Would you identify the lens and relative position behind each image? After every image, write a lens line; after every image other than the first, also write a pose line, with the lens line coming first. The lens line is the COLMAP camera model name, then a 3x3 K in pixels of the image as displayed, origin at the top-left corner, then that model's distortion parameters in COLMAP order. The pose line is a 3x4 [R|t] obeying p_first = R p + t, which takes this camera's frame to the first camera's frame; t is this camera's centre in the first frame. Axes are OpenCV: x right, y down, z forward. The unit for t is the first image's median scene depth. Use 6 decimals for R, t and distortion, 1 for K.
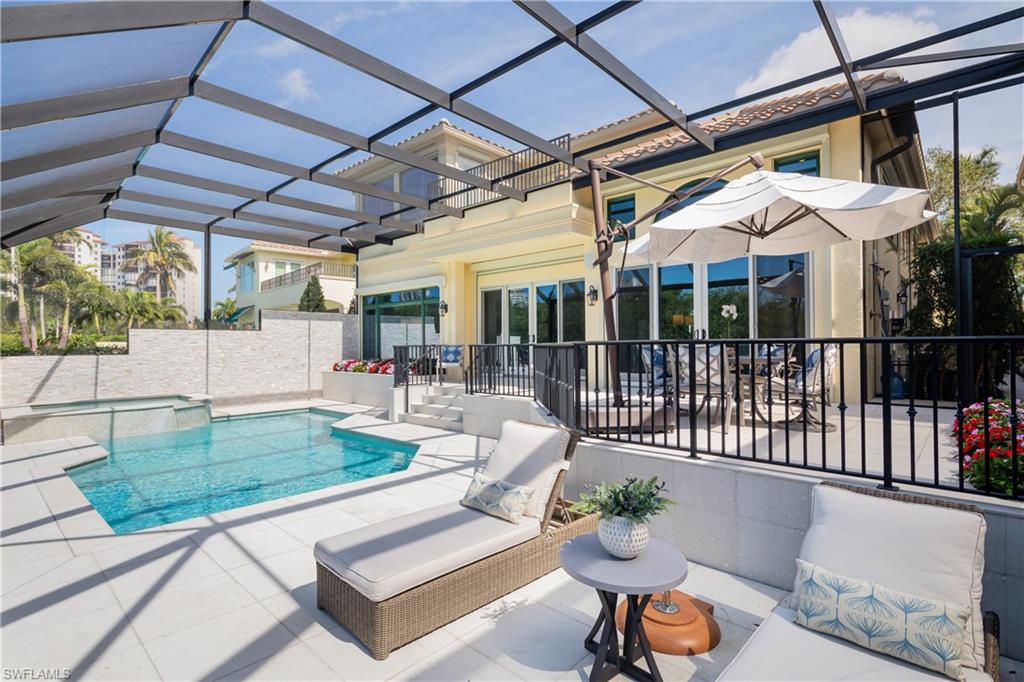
lens RADIAL K [[494.1, 0, 511.3], [0, 494.1, 339.1], [0, 0, 1]] dist [-0.003240, 0.000020]
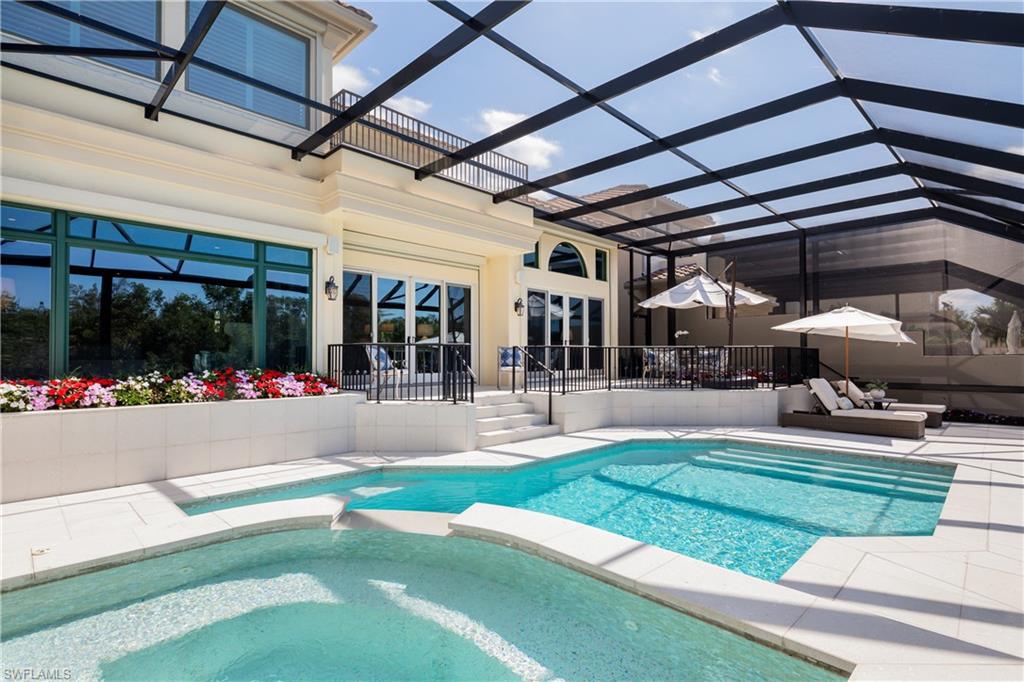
lens RADIAL K [[494.1, 0, 510.1], [0, 494.1, 341.6], [0, 0, 1]] dist [-0.003240, 0.000020]
pose [[0.049191, 0.028409, 0.998385, -1.067490], [-0.007337, 0.999579, -0.028082, 0.029941], [-0.998762, -0.005944, 0.049378, 1.028314]]
